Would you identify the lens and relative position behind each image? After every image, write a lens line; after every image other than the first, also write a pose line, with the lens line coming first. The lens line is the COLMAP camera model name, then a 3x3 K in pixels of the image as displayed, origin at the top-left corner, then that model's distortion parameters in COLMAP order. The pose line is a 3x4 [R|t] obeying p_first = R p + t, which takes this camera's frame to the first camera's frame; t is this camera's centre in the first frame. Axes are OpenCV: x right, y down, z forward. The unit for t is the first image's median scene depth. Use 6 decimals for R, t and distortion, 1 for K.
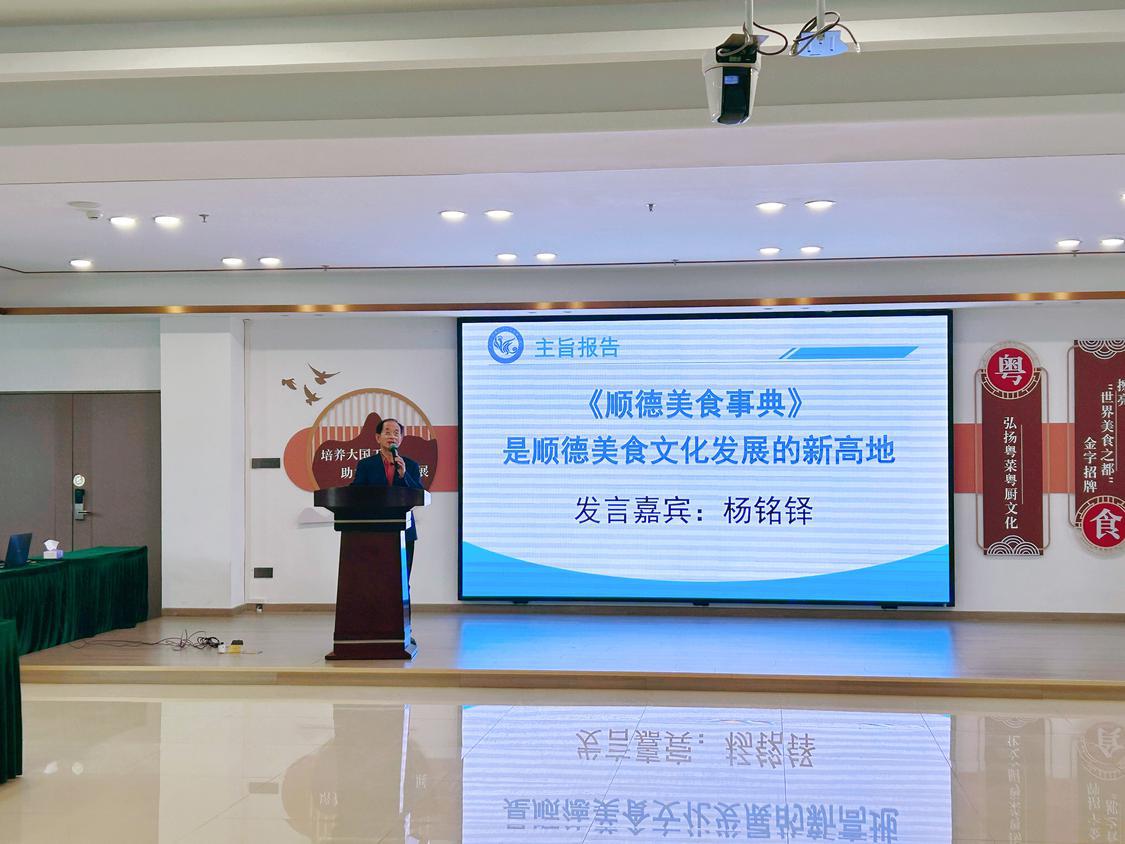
lens RADIAL K [[1565.9, 0, 567.8], [0, 1565.9, 422.8], [0, 0, 1]] dist [0.118660, 0.000000]
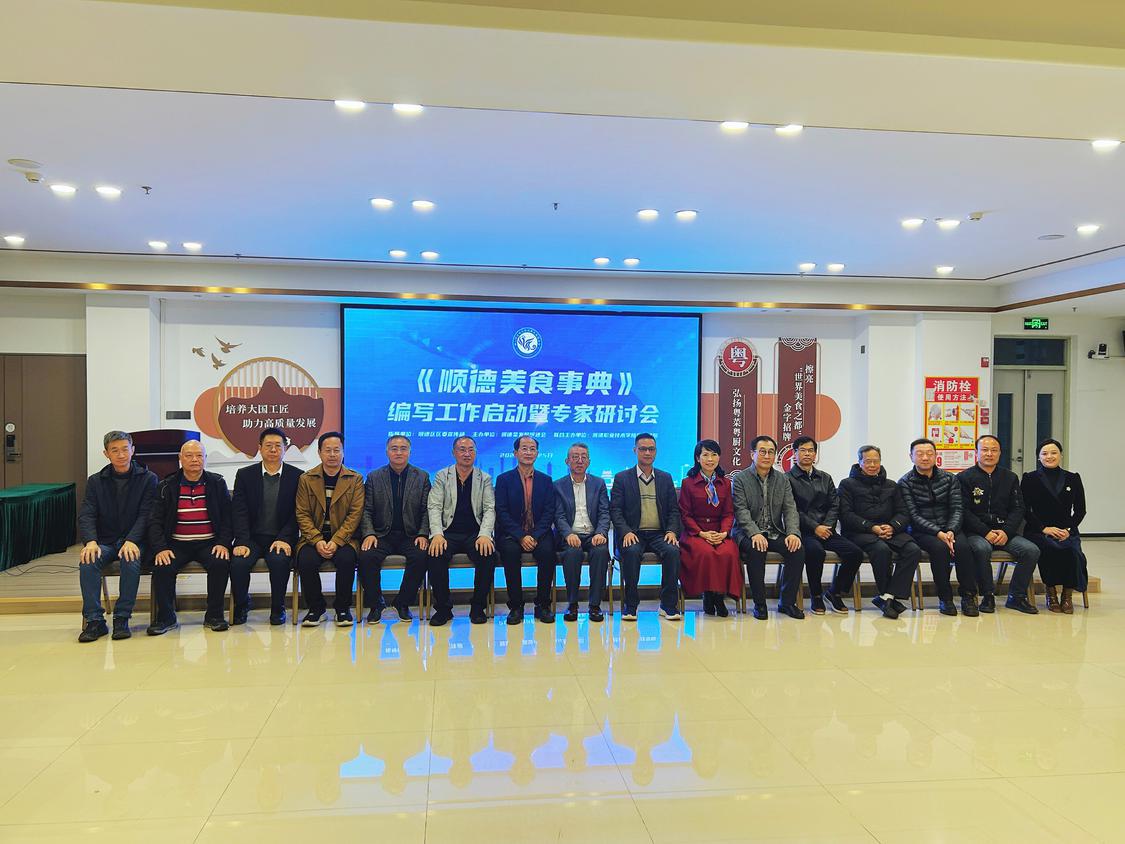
lens RADIAL K [[862.5, 0, 564.8], [0, 862.5, 426.5], [0, 0, 1]] dist [-0.004705, 0.010763]
pose [[0.960797, 0.007146, 0.277159, -0.093735], [-0.017198, 0.999279, 0.033852, 0.006720], [-0.276717, -0.037292, 0.960228, 0.278544]]
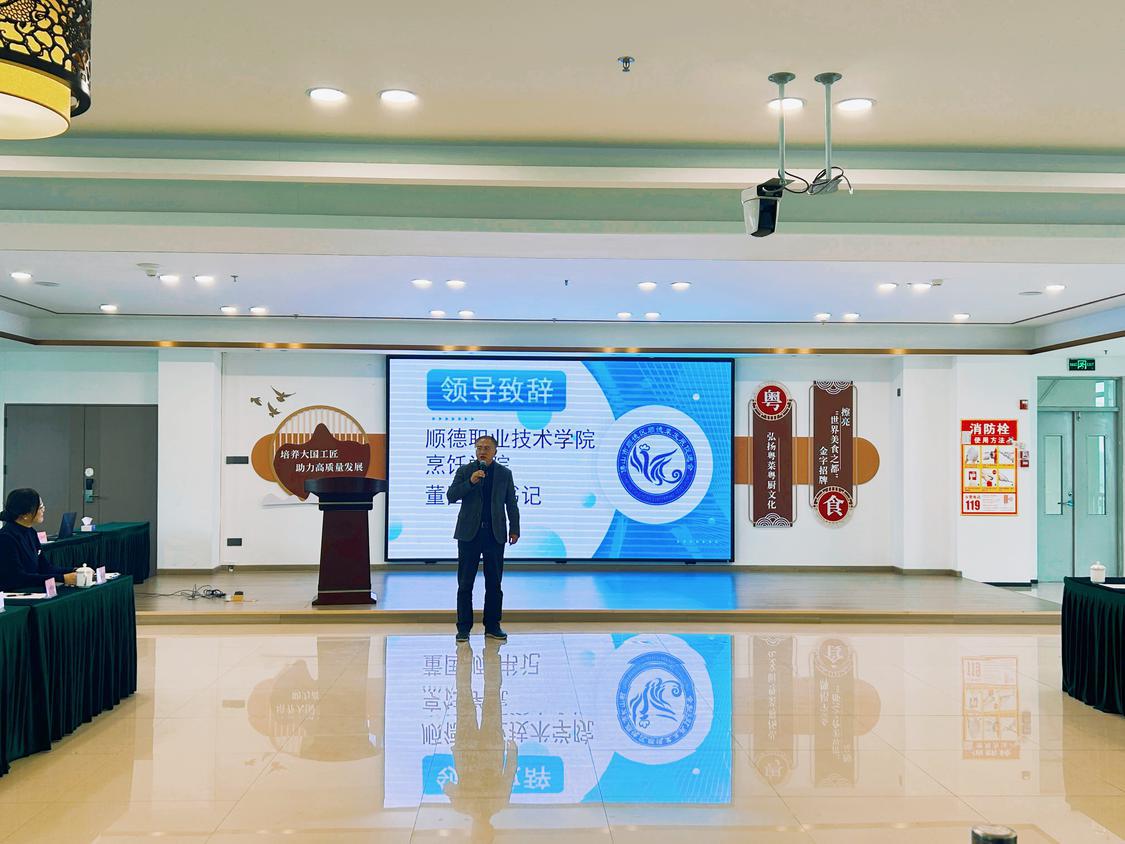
lens RADIAL K [[1149.1, 0, 551.6], [0, 1149.1, 419.9], [0, 0, 1]] dist [0.080871, 0.000000]
pose [[0.984407, 0.014188, 0.175331, -0.109442], [-0.012145, 0.999845, -0.012719, 0.000726], [-0.175484, 0.010391, 0.984427, -0.018338]]
